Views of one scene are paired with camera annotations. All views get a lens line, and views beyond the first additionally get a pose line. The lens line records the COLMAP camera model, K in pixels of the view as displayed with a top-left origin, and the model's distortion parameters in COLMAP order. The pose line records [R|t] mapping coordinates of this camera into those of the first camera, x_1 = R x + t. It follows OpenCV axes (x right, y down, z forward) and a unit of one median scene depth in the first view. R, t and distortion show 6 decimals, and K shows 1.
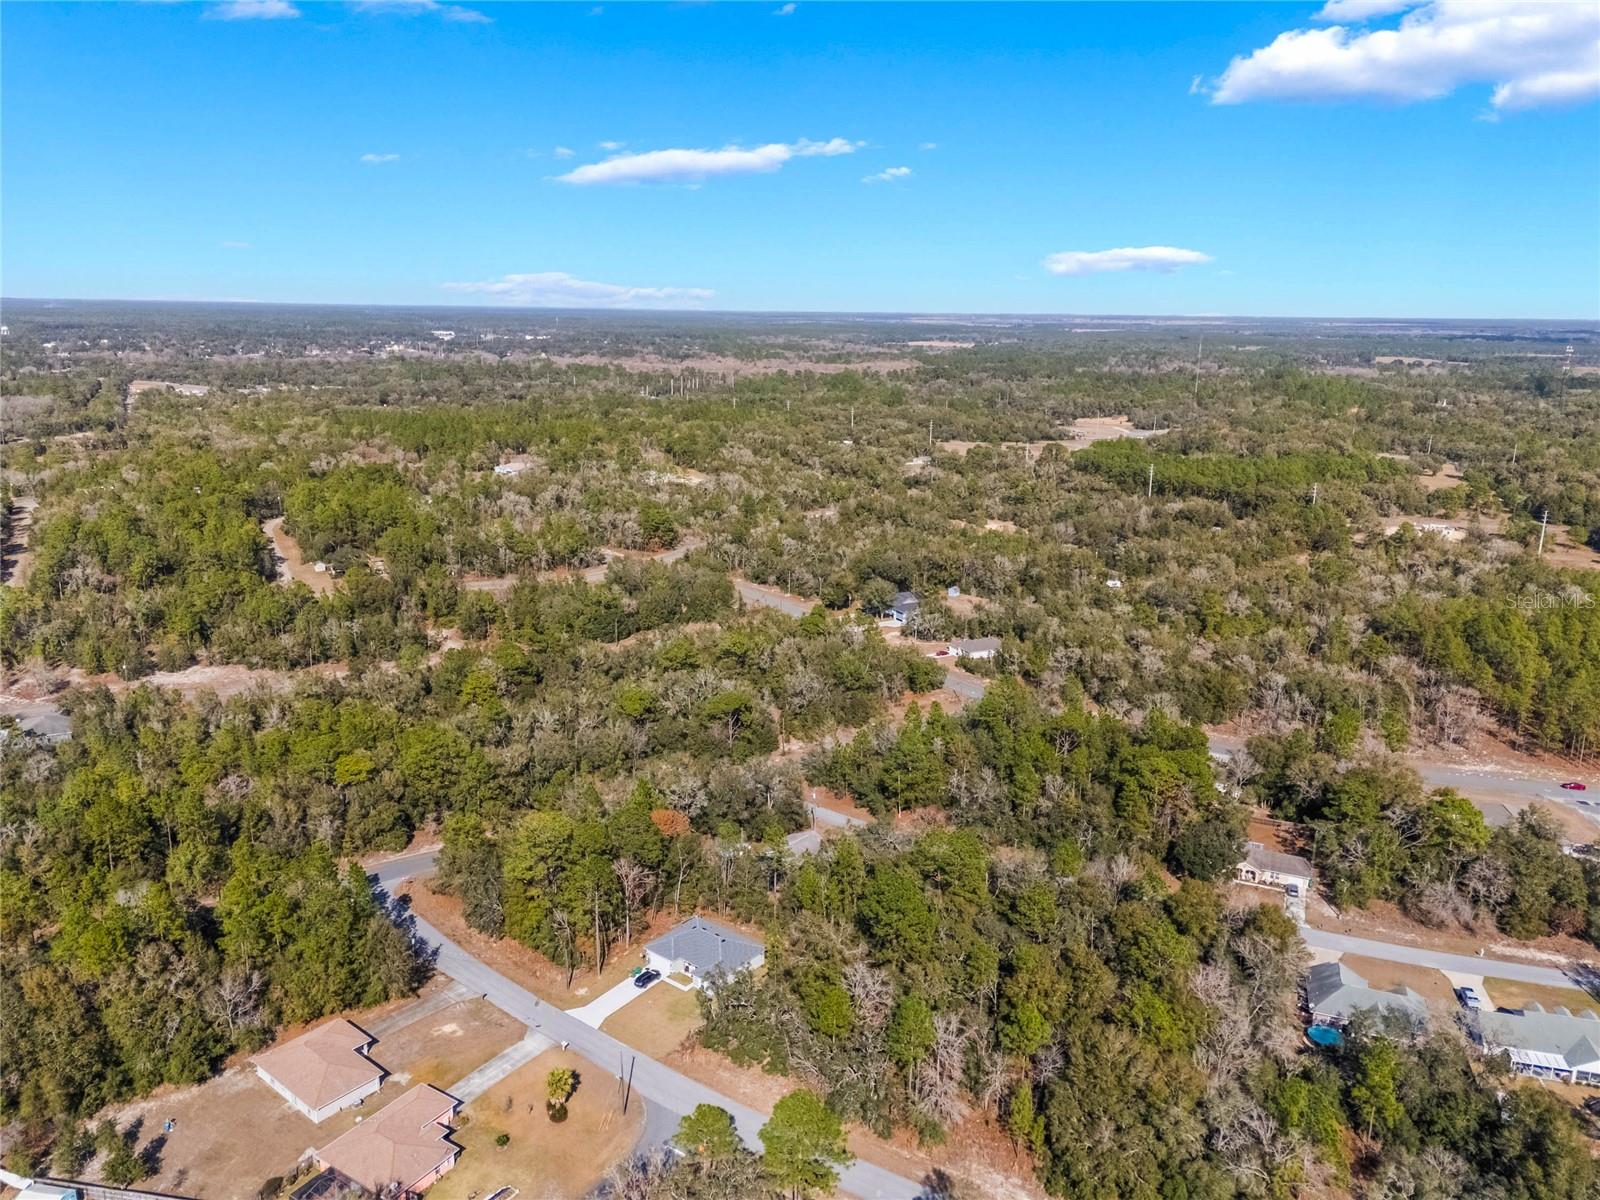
lens RADIAL K [[1171.9, 0, 798.3], [0, 1171.9, 594.0], [0, 0, 1]] dist [0.072608, -0.061310]
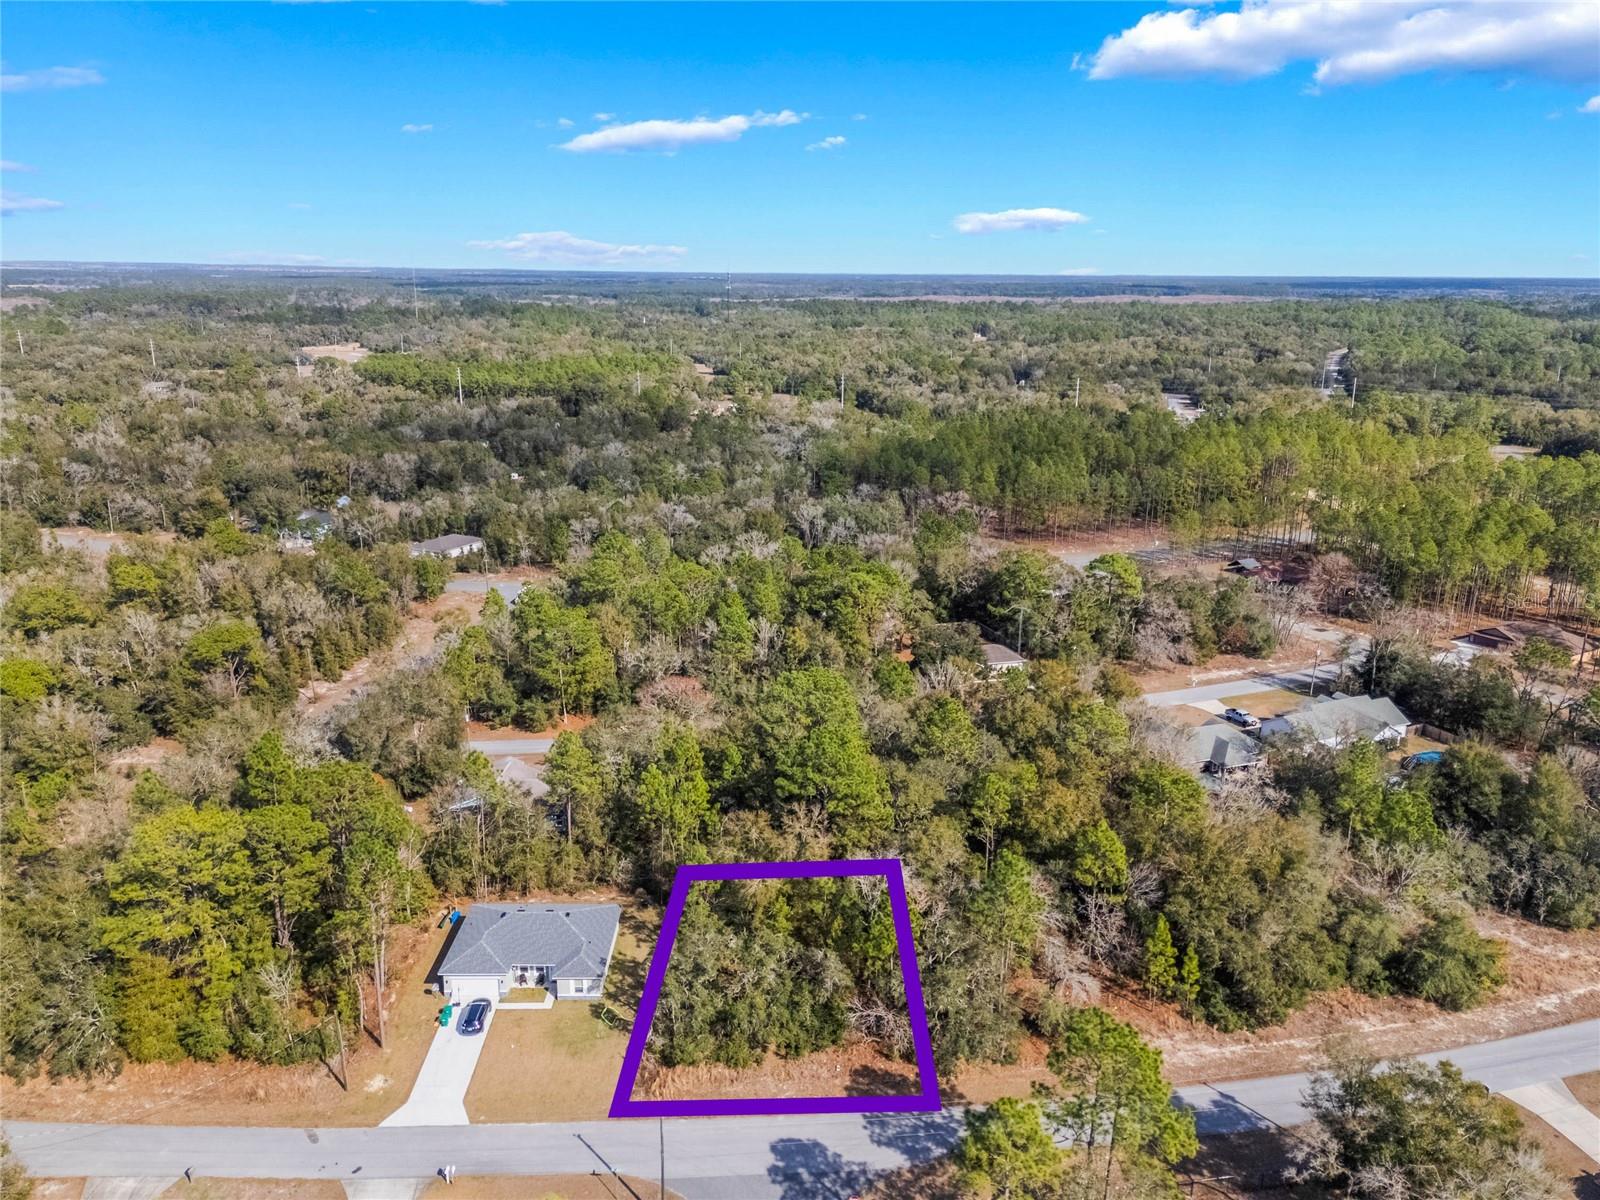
lens RADIAL K [[1171.9, 0, 798.3], [0, 1171.9, 594.0], [0, 0, 1]] dist [0.072608, -0.061310]
pose [[0.777340, -0.172580, 0.604945, -0.258673], [0.150145, 0.984740, 0.087996, 0.071827], [-0.610900, 0.022427, 0.791390, 0.342254]]
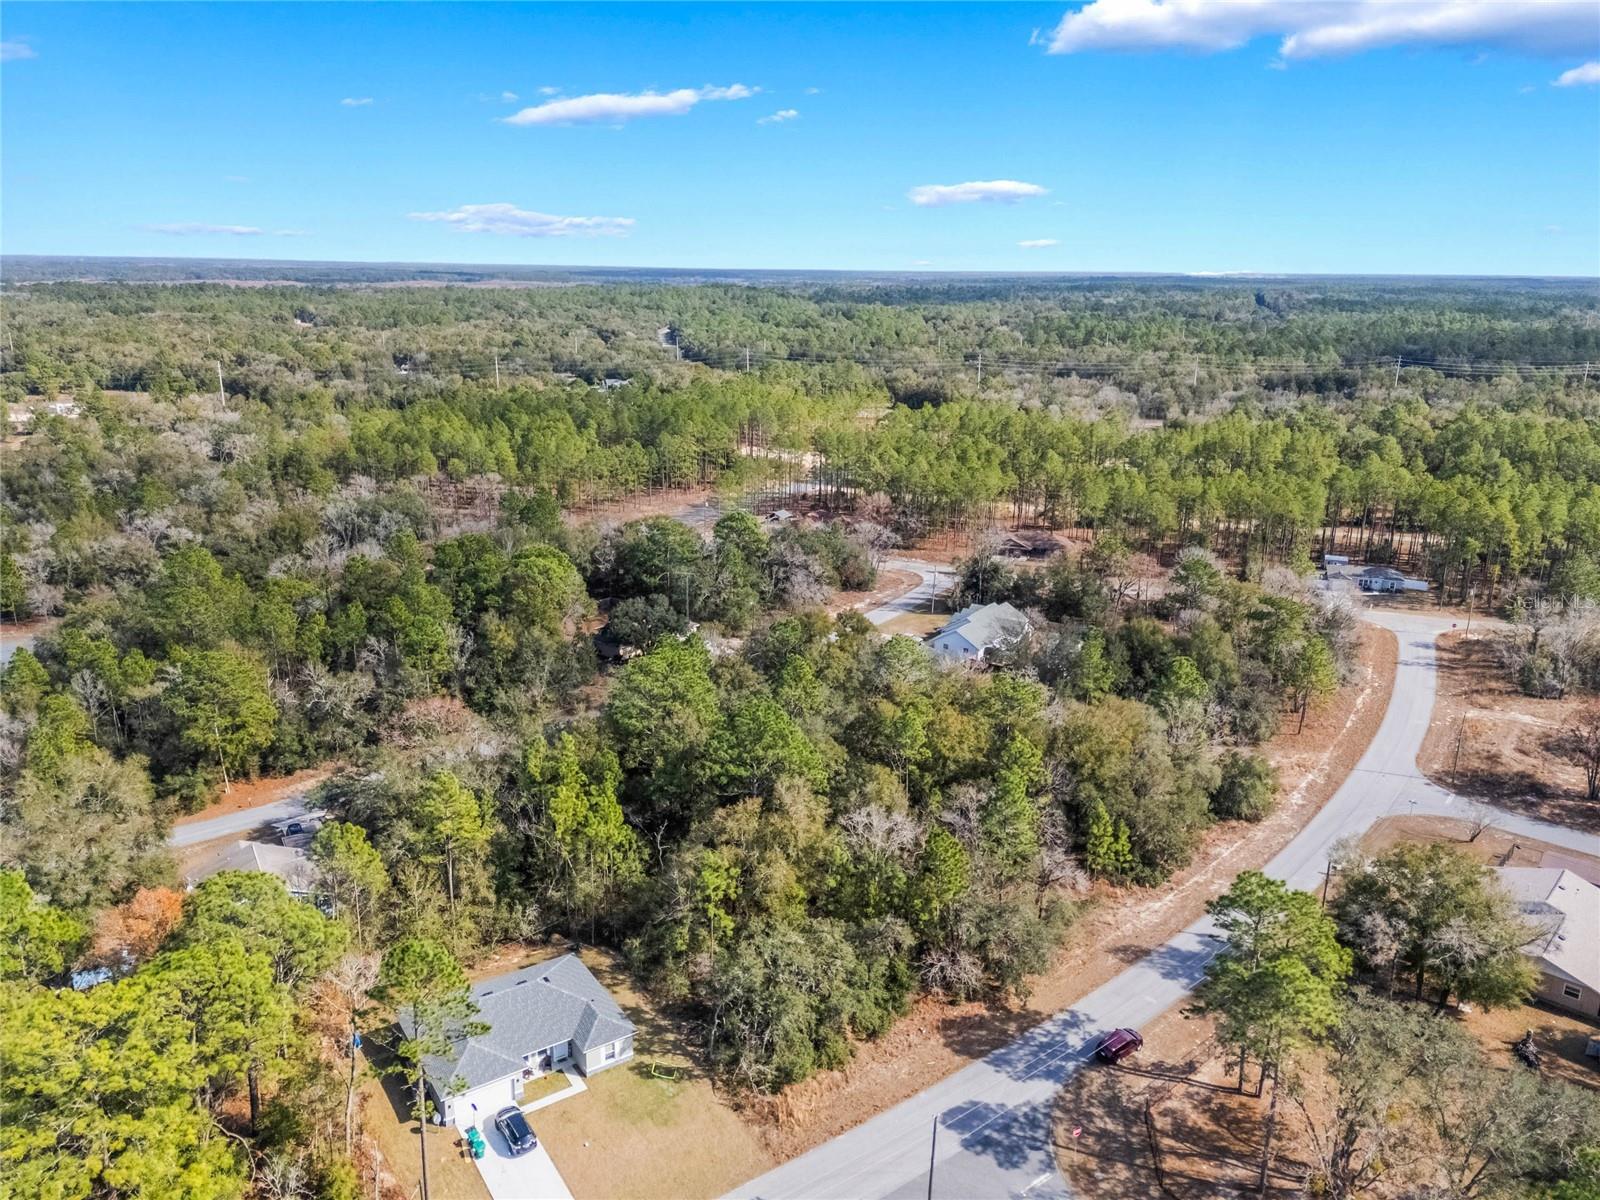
lens RADIAL K [[1171.9, 0, 798.3], [0, 1171.9, 594.0], [0, 0, 1]] dist [0.072608, -0.061310]
pose [[0.308859, -0.264065, 0.913716, -0.374095], [0.217611, 0.954822, 0.202387, 0.040285], [-0.925879, 0.136325, 0.352368, 0.558856]]
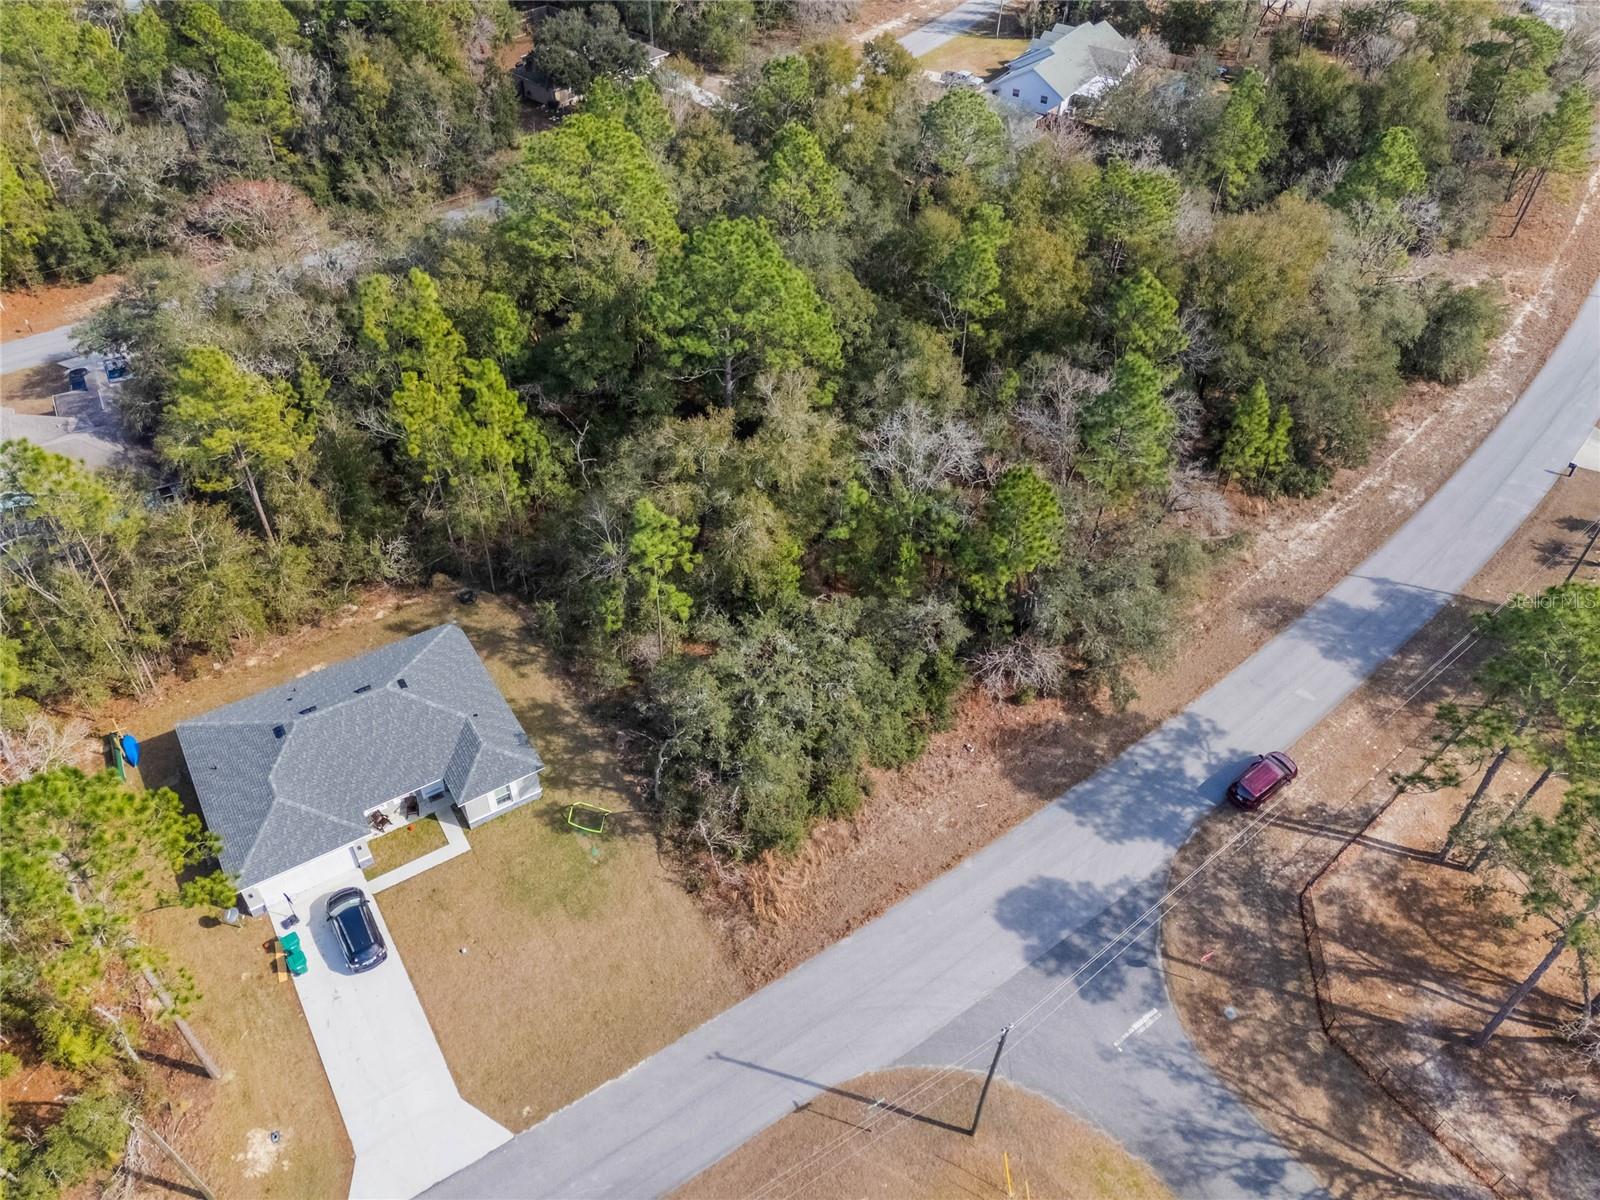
lens RADIAL K [[1171.9, 0, 798.3], [0, 1171.9, 594.0], [0, 0, 1]] dist [0.072608, -0.061310]
pose [[0.325076, -0.643250, 0.693220, -0.199197], [0.209569, 0.763807, 0.610475, 0.072857], [-0.922175, -0.053174, 0.383101, 0.620320]]
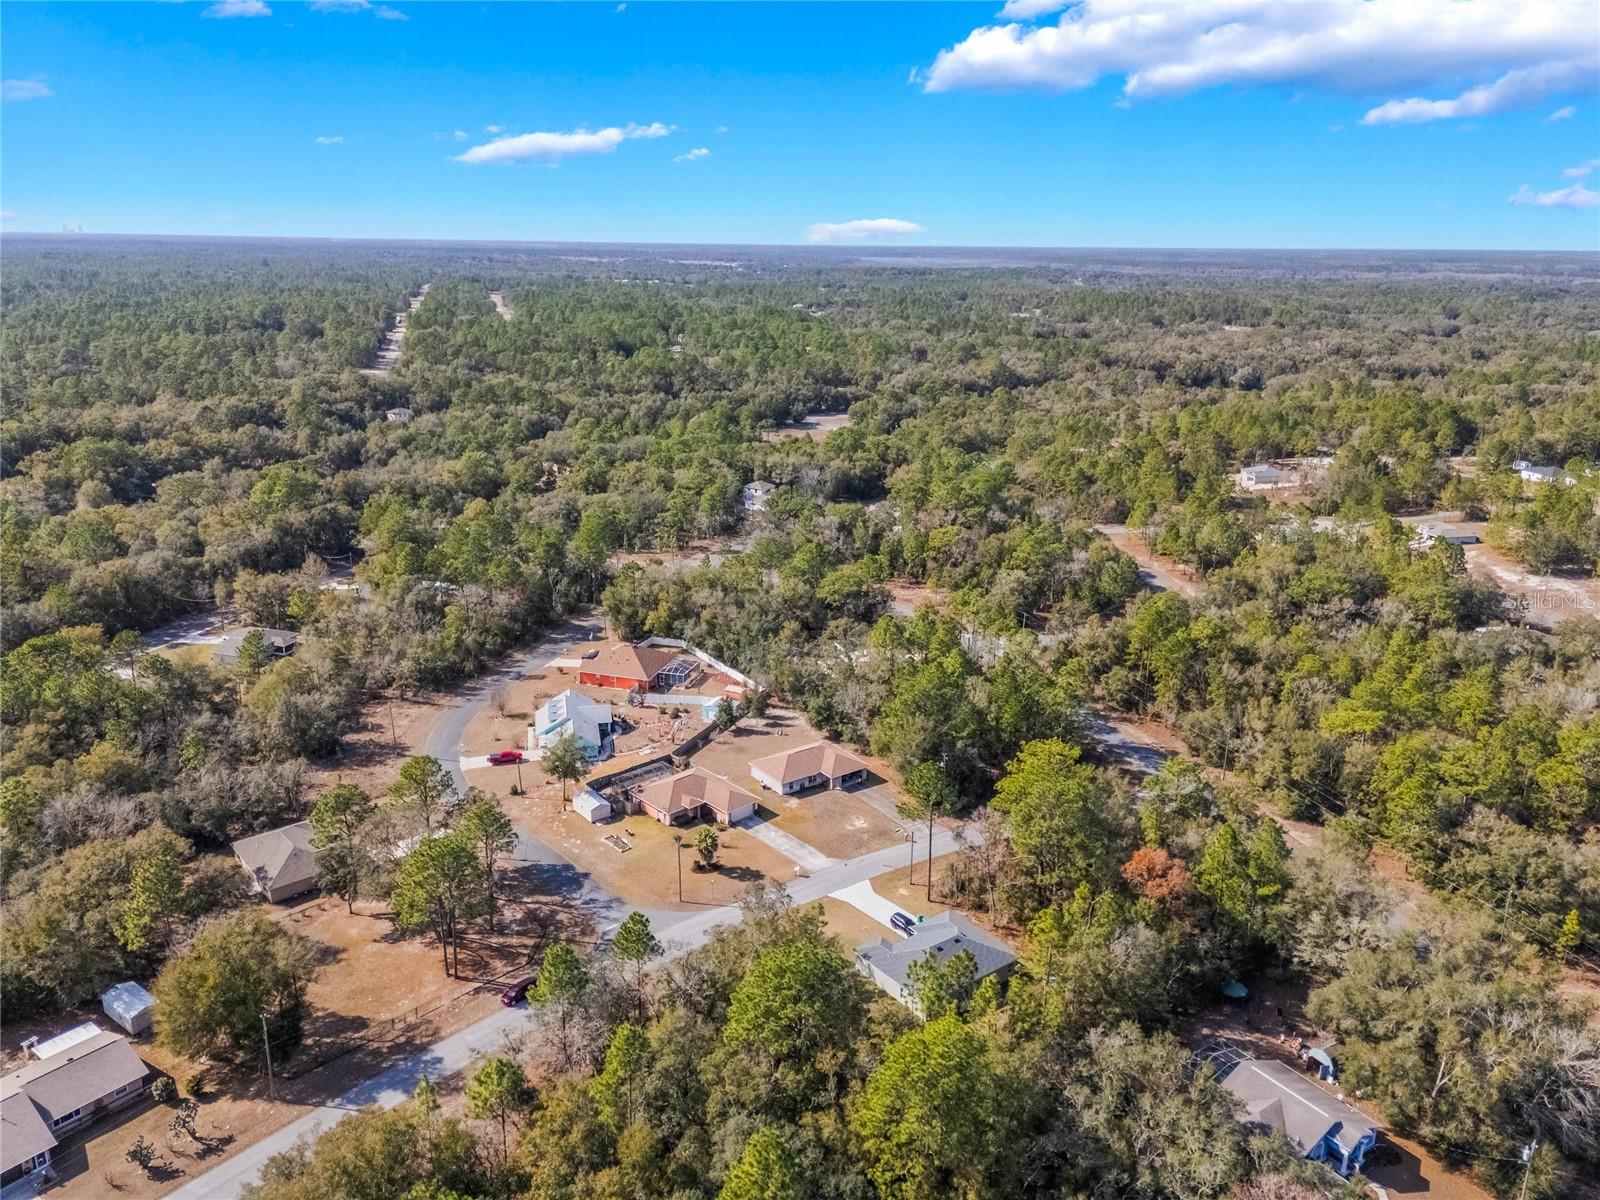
lens RADIAL K [[1171.9, 0, 798.3], [0, 1171.9, 594.0], [0, 0, 1]] dist [0.072608, -0.061310]
pose [[-0.245967, 0.266087, -0.932040, 0.478968], [-0.245653, 0.913074, 0.325501, -0.110392], [0.937633, 0.309020, -0.159221, 0.789258]]
